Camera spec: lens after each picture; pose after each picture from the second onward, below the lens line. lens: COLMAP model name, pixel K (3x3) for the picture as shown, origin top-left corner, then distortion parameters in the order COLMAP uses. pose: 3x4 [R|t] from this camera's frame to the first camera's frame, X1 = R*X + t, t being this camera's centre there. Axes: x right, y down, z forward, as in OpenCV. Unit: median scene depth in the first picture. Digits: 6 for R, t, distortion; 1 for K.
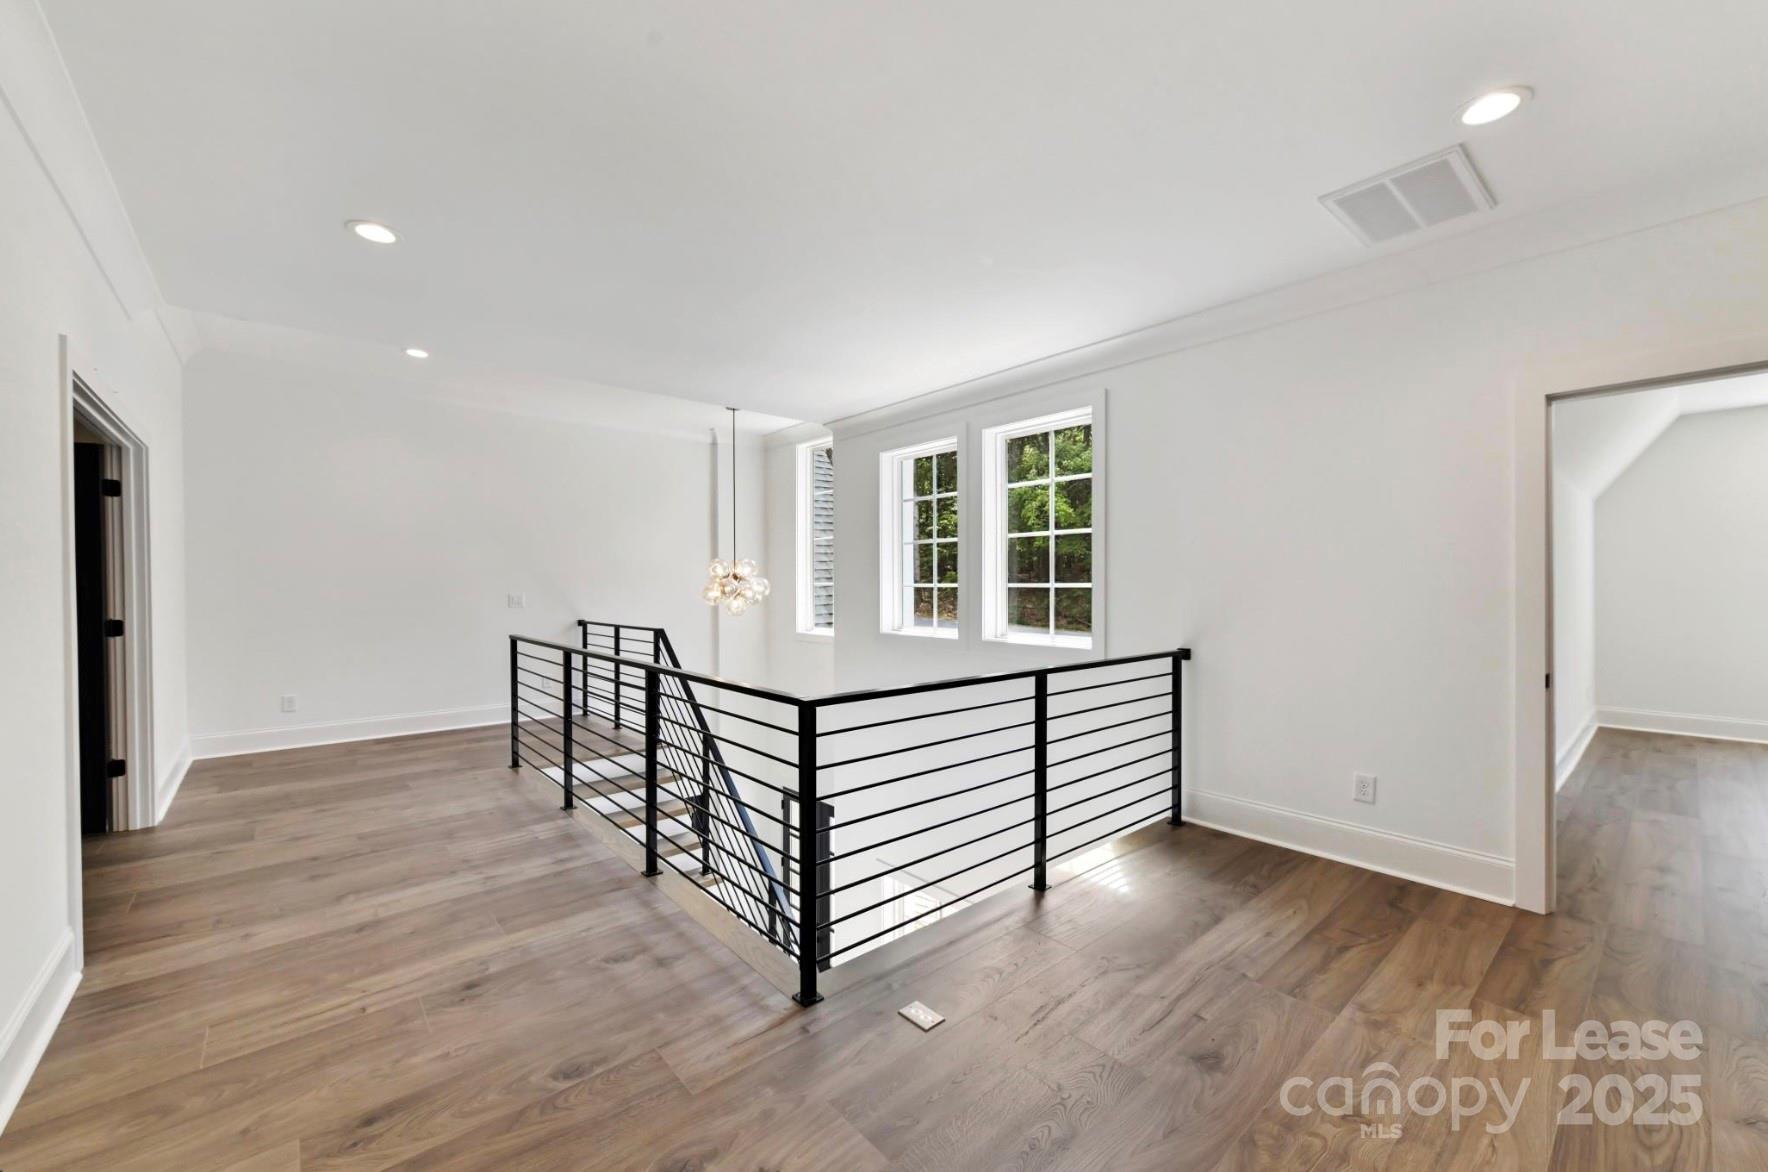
lens RADIAL K [[706.1, 0, 883.2], [0, 706.1, 582.1], [0, 0, 1]] dist [0.003342, 0.000116]
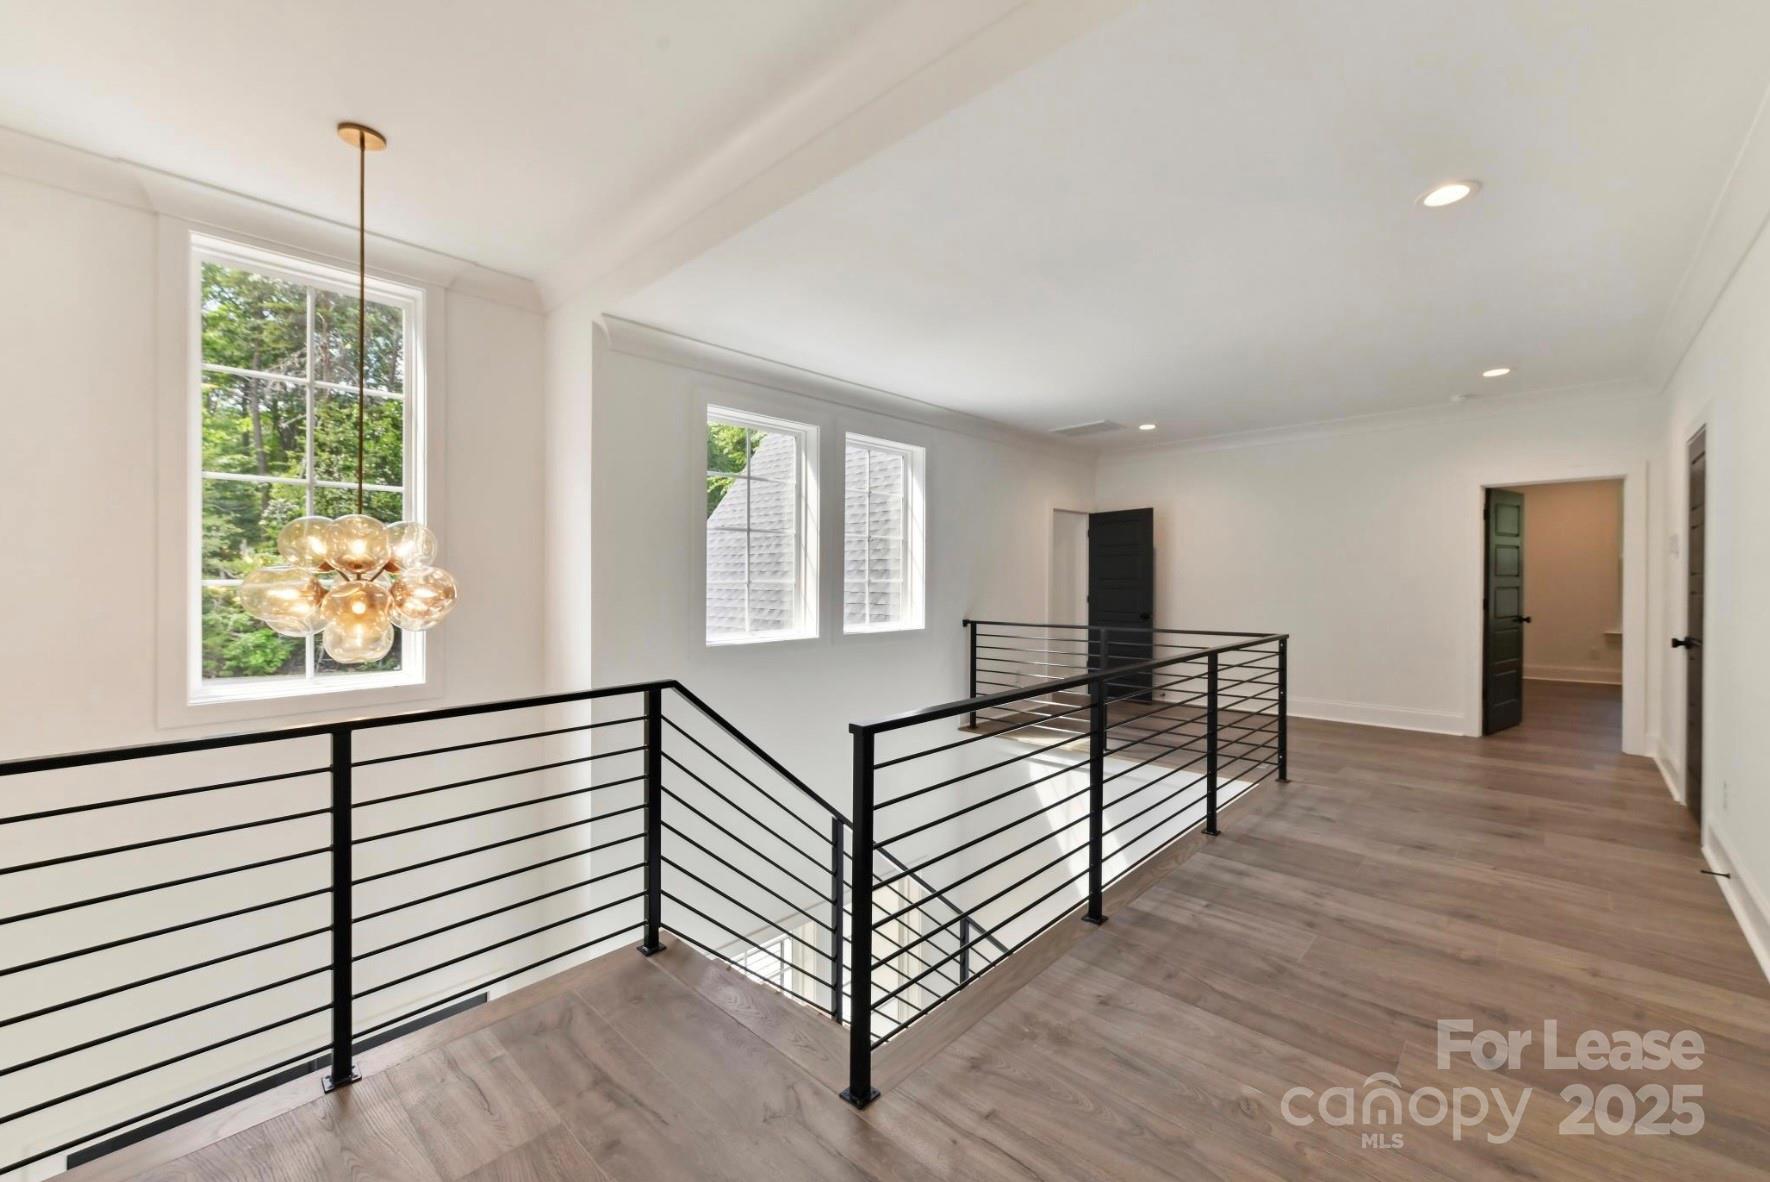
lens RADIAL K [[706.9, 0, 883.0], [0, 706.9, 584.9], [0, 0, 1]] dist [0.003342, 0.000116]
pose [[-0.103415, -0.008253, 0.994604, -1.487752], [0.005414, 0.999946, 0.008860, -0.000214], [-0.994624, 0.006301, -0.103365, 1.741065]]
